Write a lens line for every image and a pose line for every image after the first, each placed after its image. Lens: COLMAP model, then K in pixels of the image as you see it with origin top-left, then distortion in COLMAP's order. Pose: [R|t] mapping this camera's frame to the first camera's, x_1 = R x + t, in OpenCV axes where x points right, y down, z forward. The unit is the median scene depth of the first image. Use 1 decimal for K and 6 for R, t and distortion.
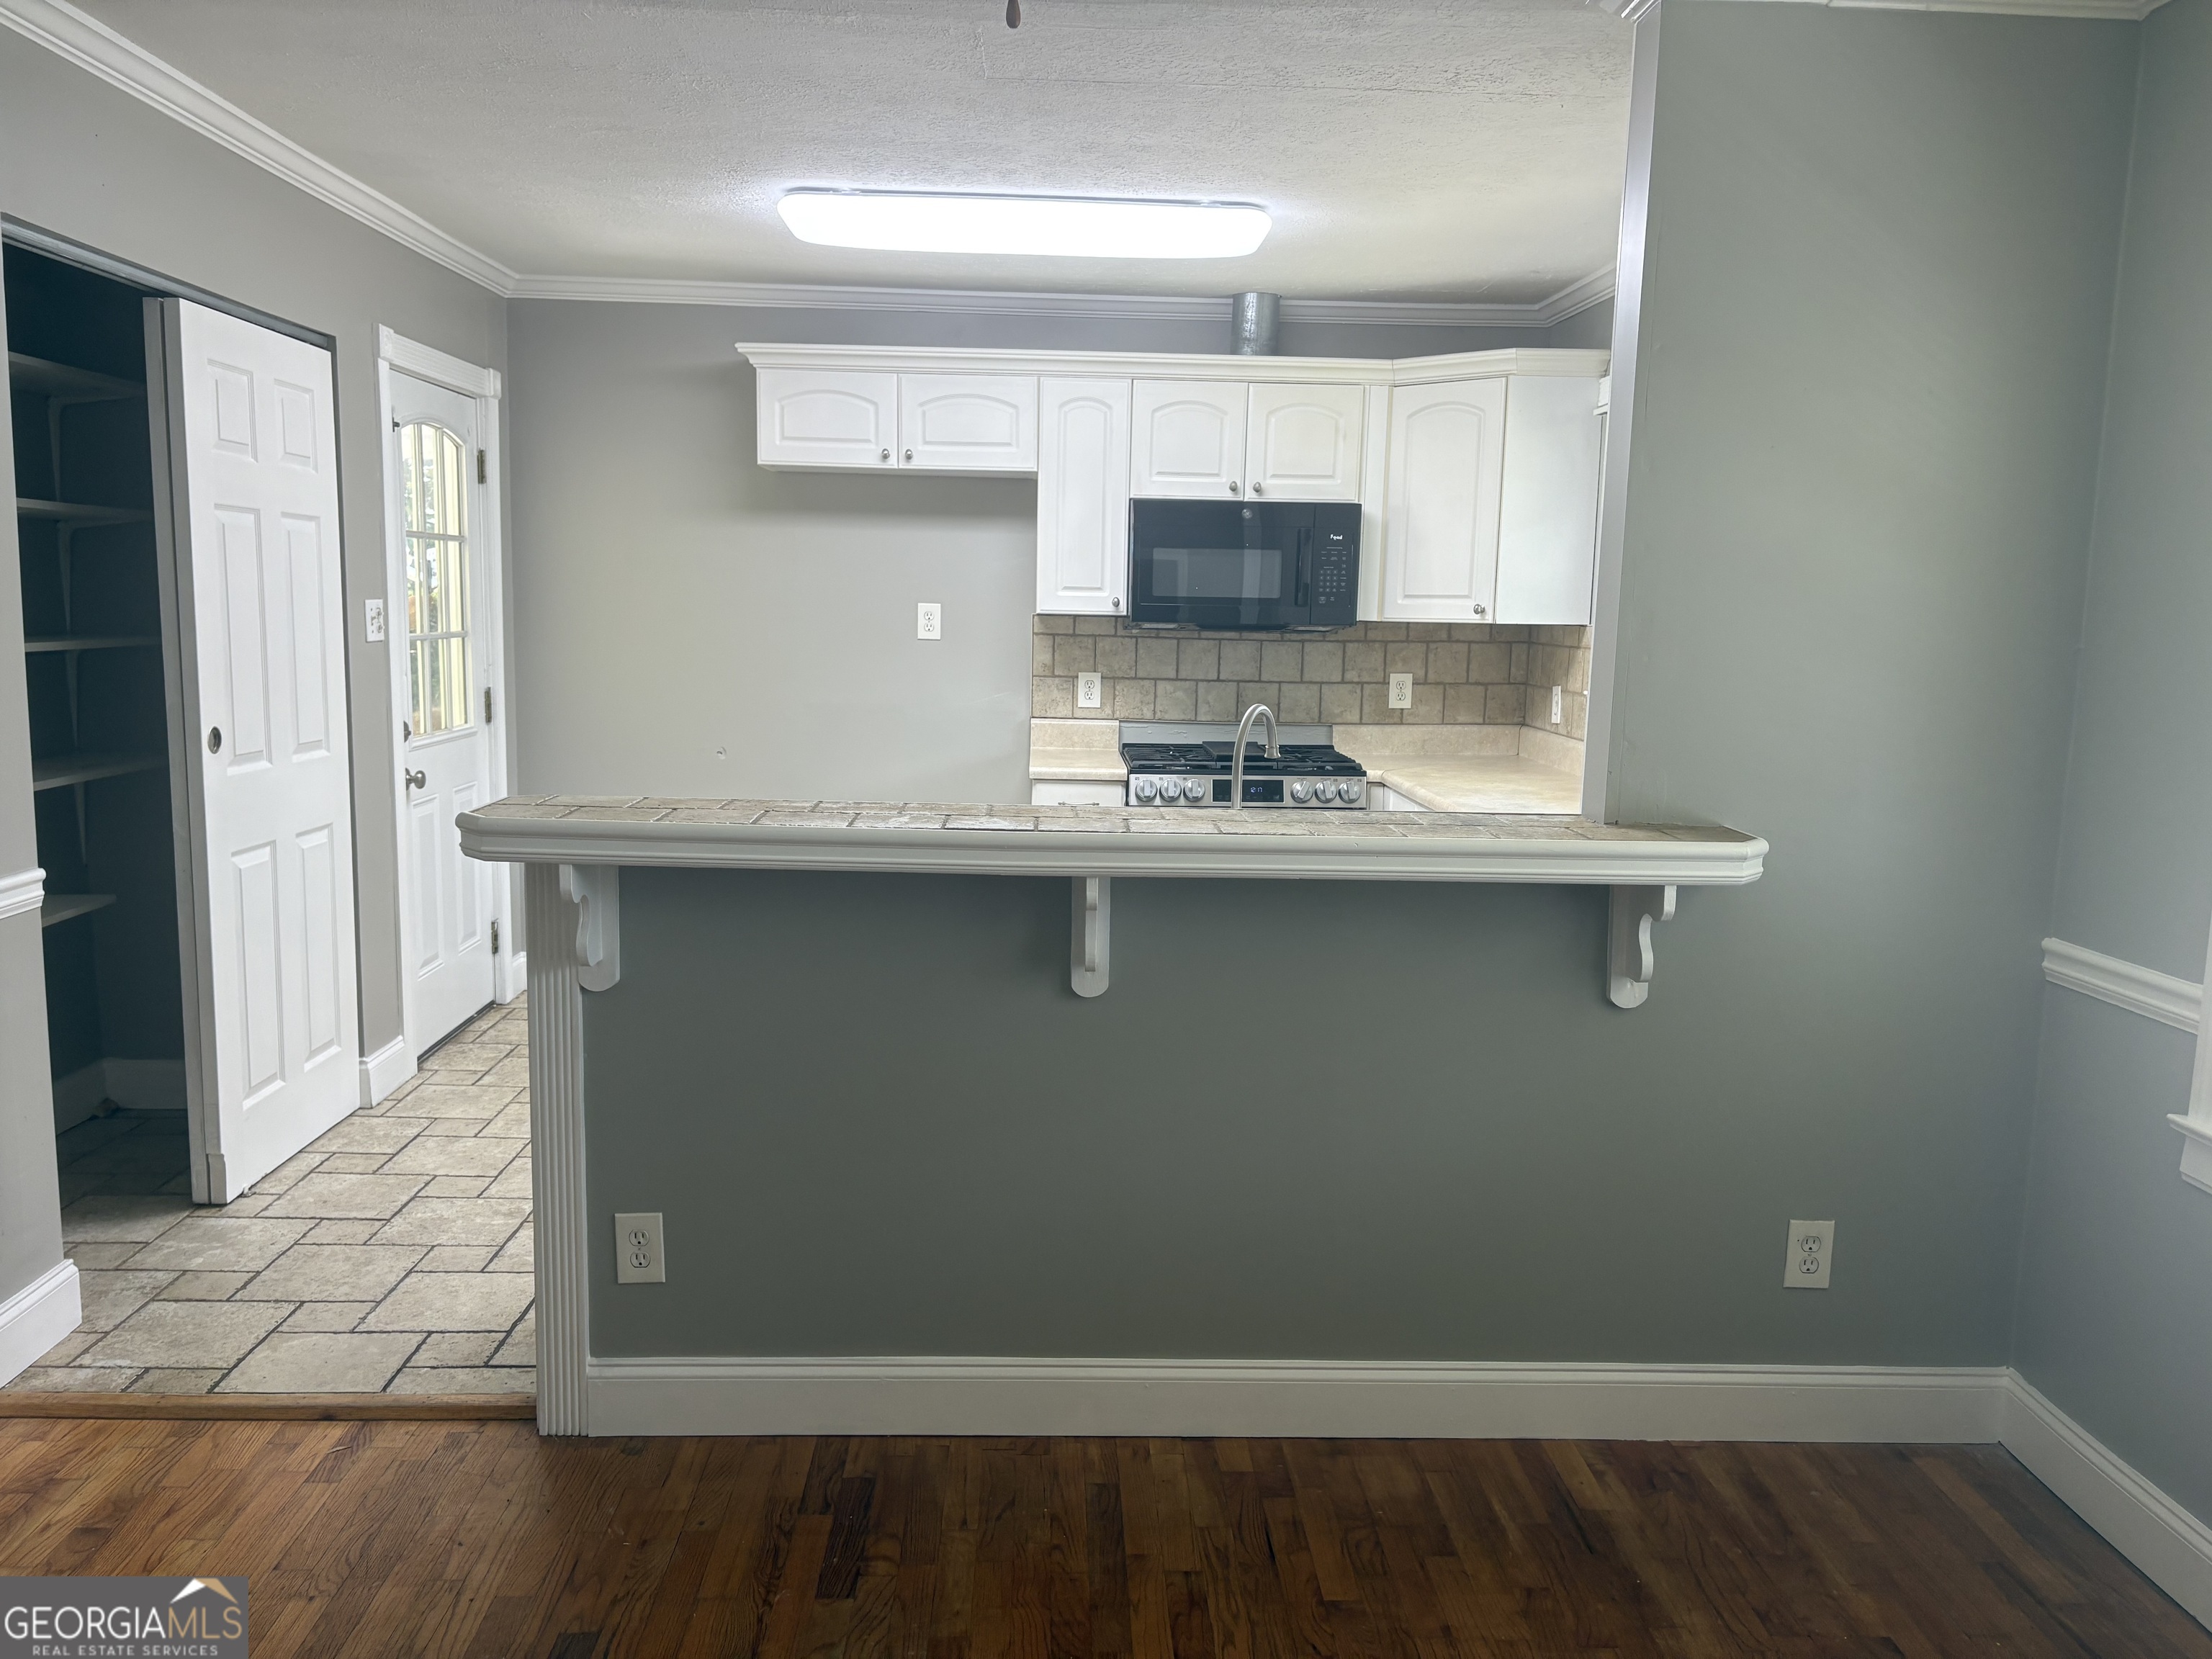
lens RADIAL K [[1668.2, 0, 1087.7], [0, 1668.2, 841.0], [0, 0, 1]] dist [0.034684, -0.044966]
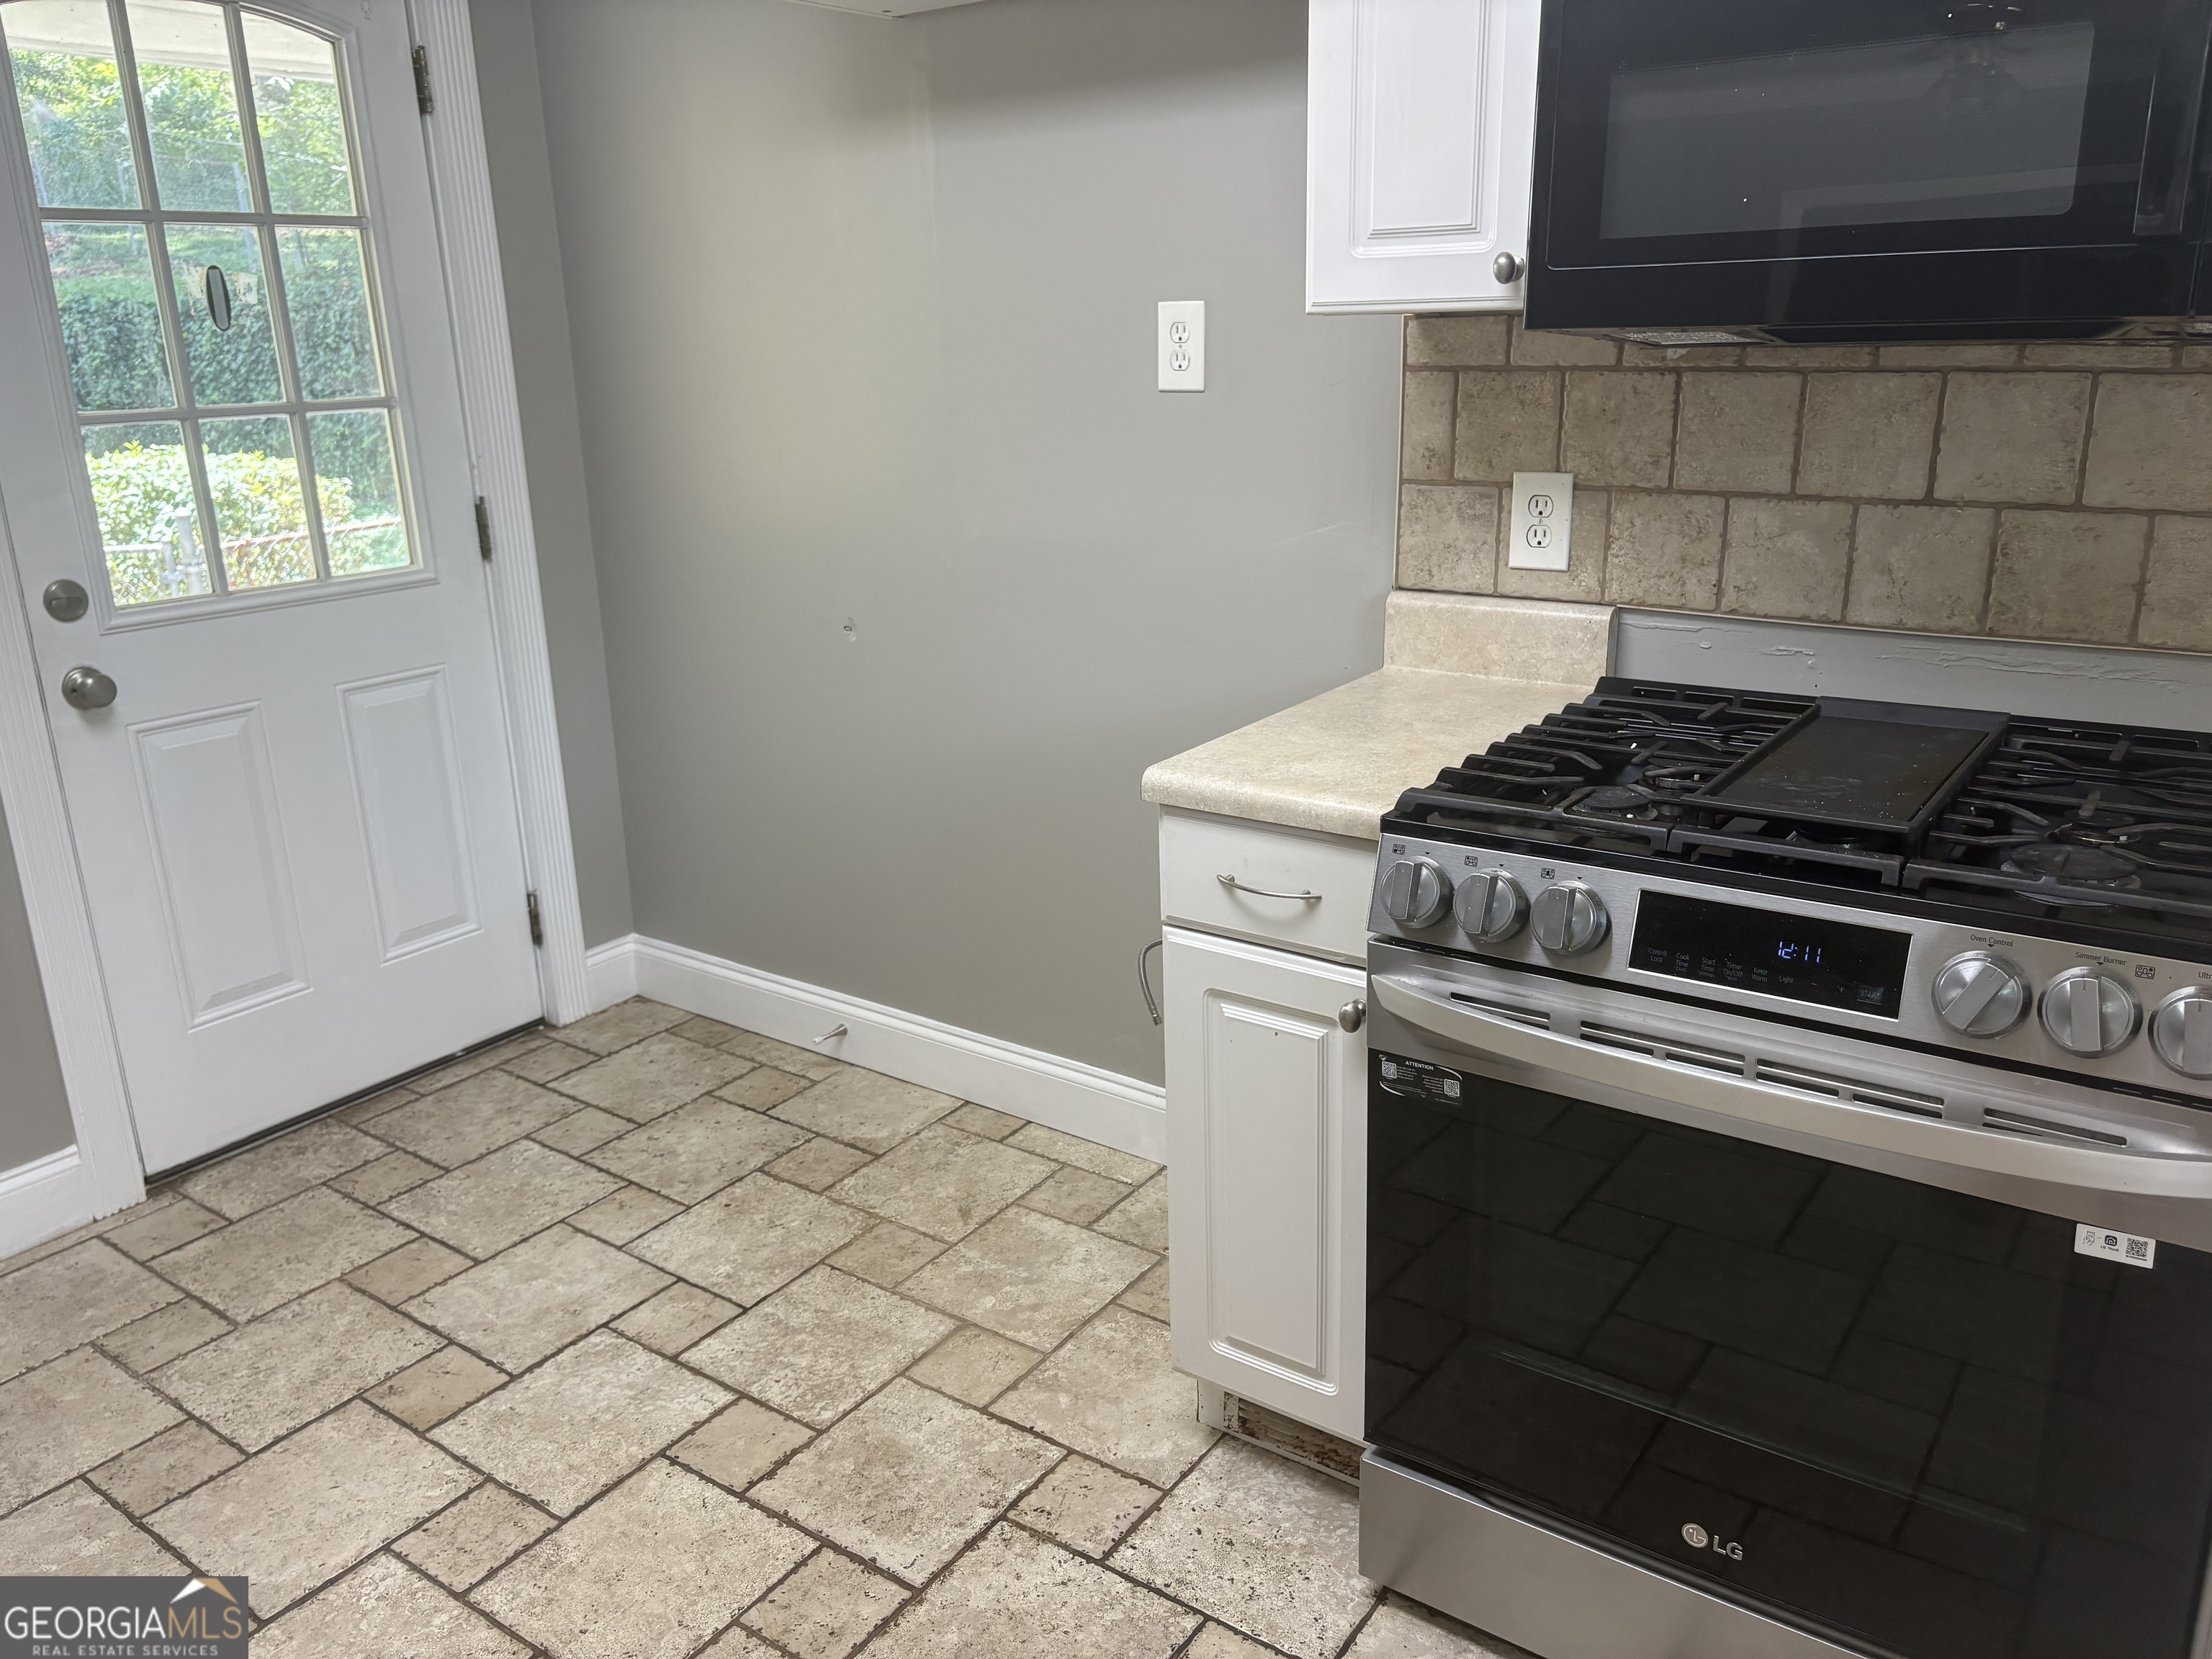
lens RADIAL K [[1668.2, 0, 1106.0], [0, 1668.2, 829.1], [0, 0, 1]] dist [0.034684, -0.044966]
pose [[0.794620, 0.137982, -0.591219, 0.153279], [-0.043174, 0.984208, 0.171673, -0.083325], [0.605570, -0.110889, 0.788028, 0.645433]]
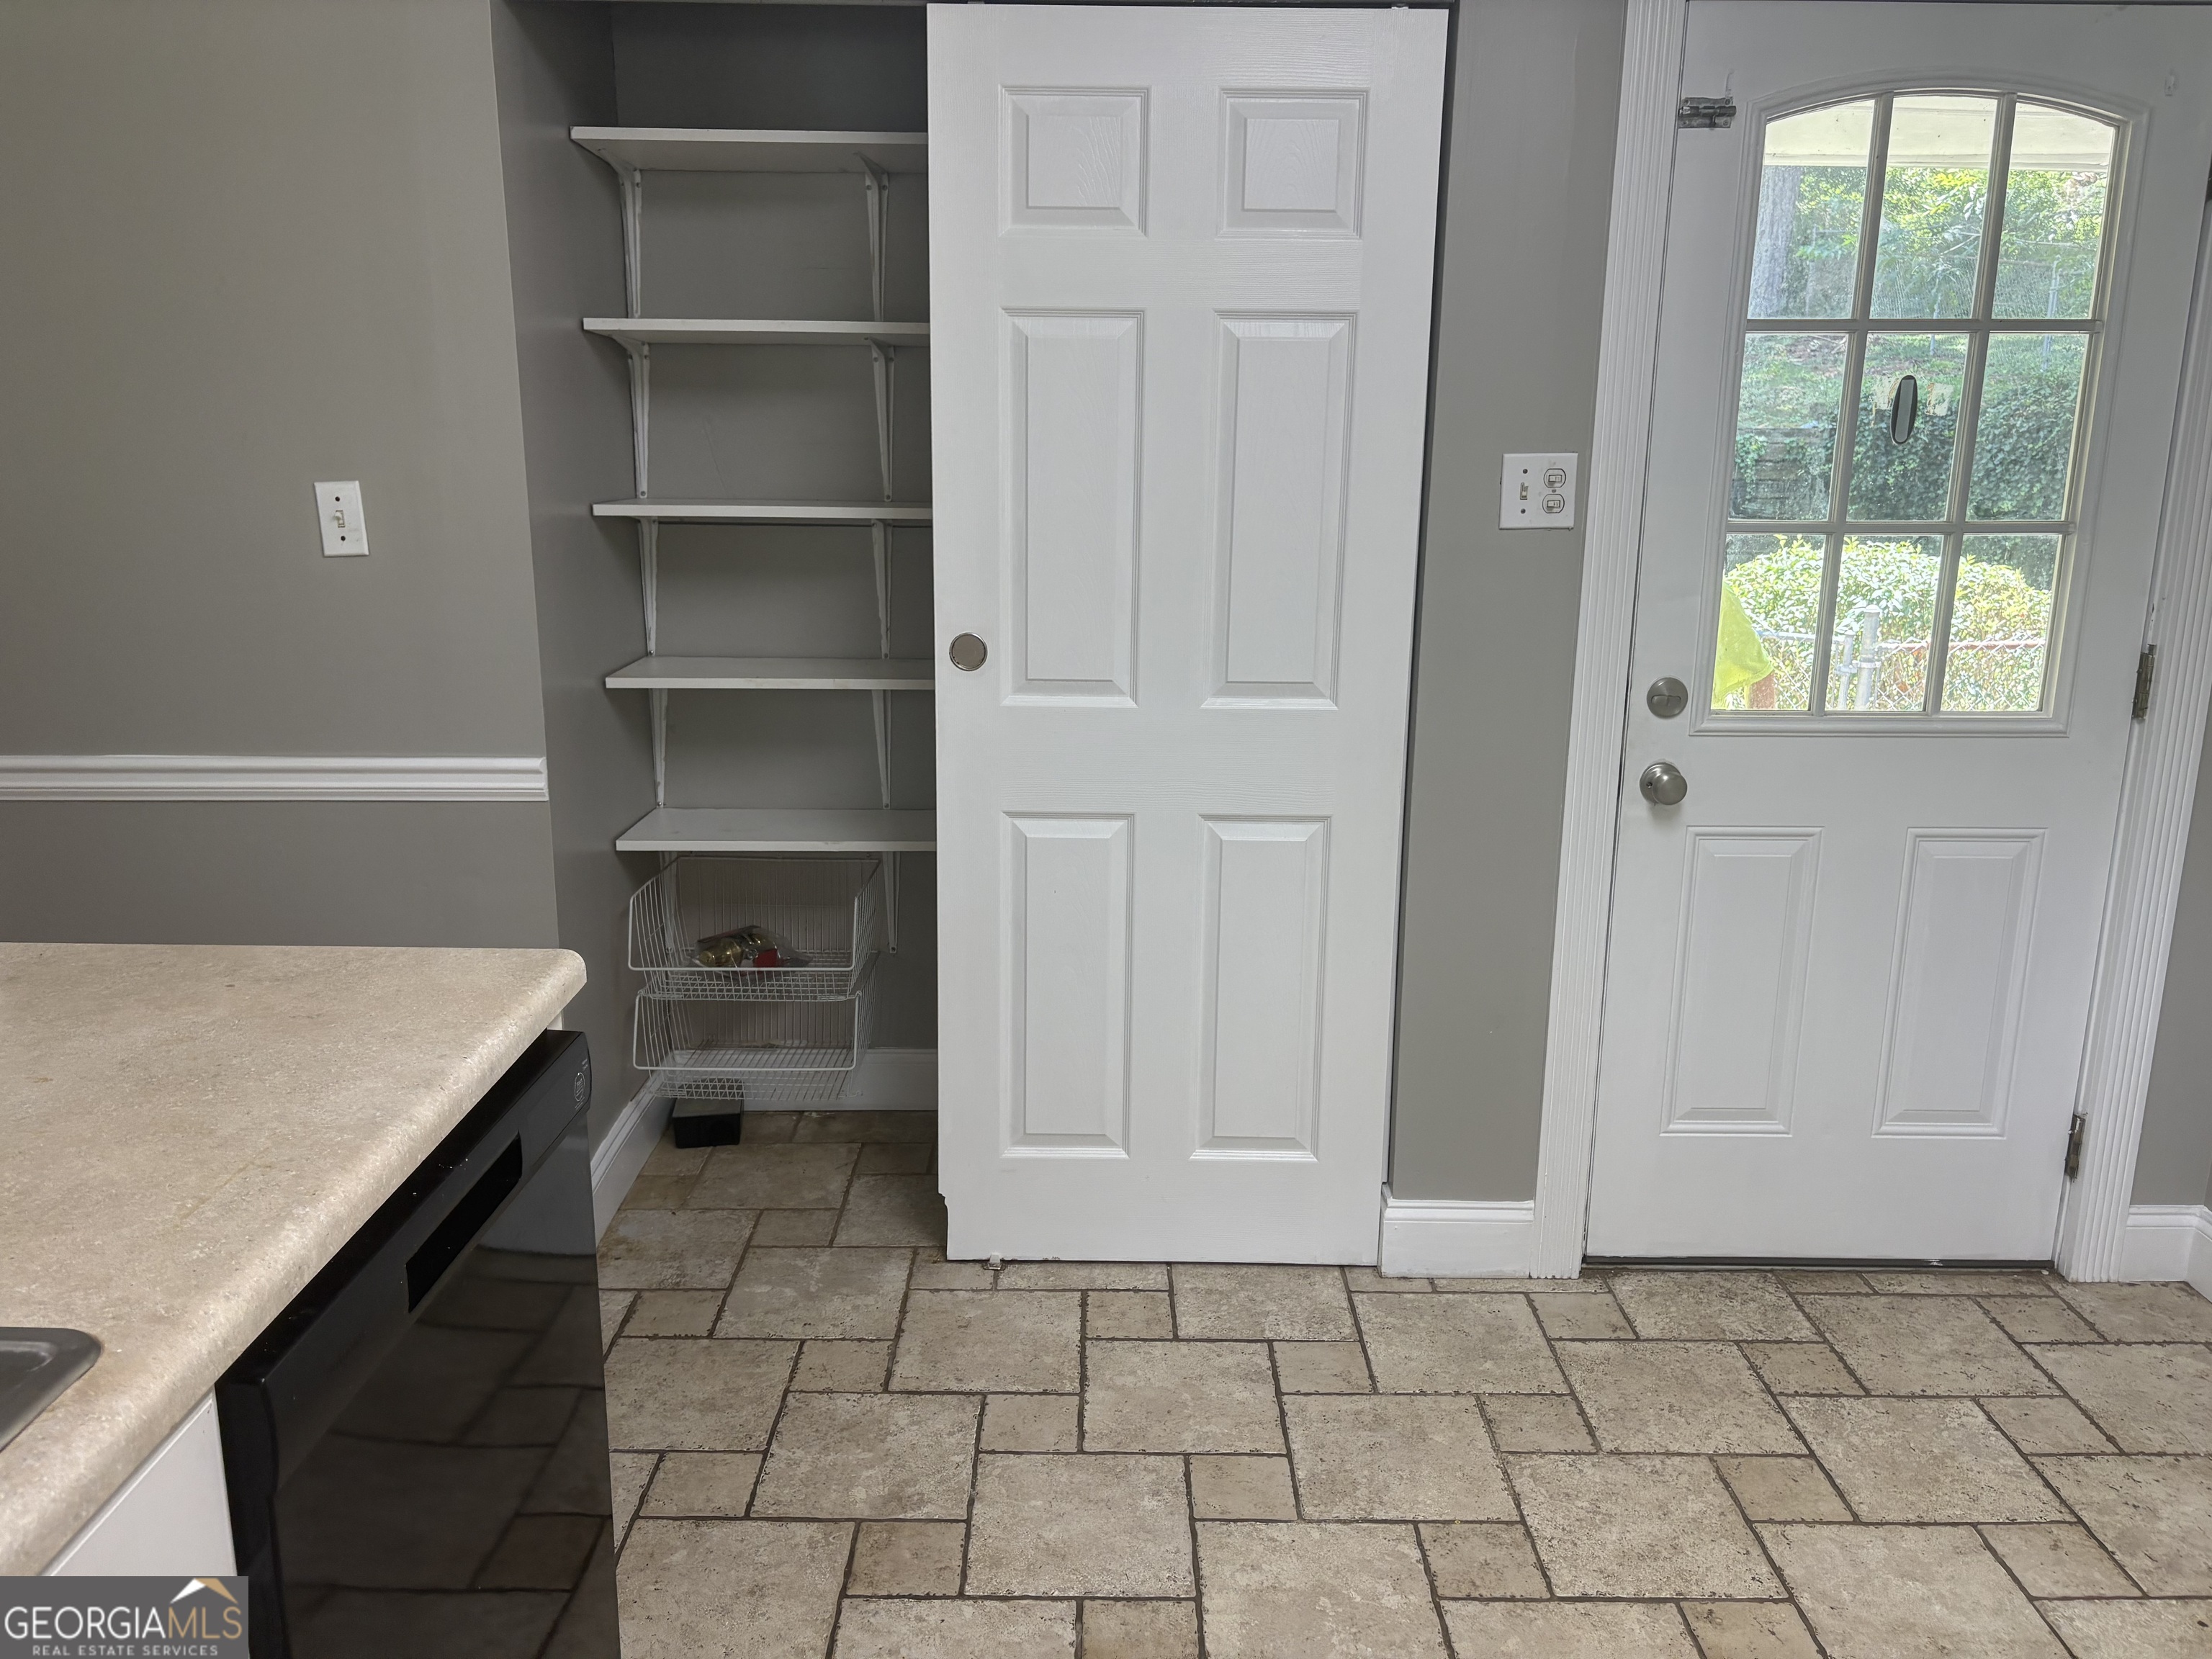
lens RADIAL K [[1668.2, 0, 1071.7], [0, 1668.2, 819.7], [0, 0, 1]] dist [0.034684, -0.044966]
pose [[-0.039916, 0.203908, -0.978176, 0.121216], [-0.145203, 0.967381, 0.207583, -0.093614], [0.988596, 0.150320, -0.009006, 0.685311]]
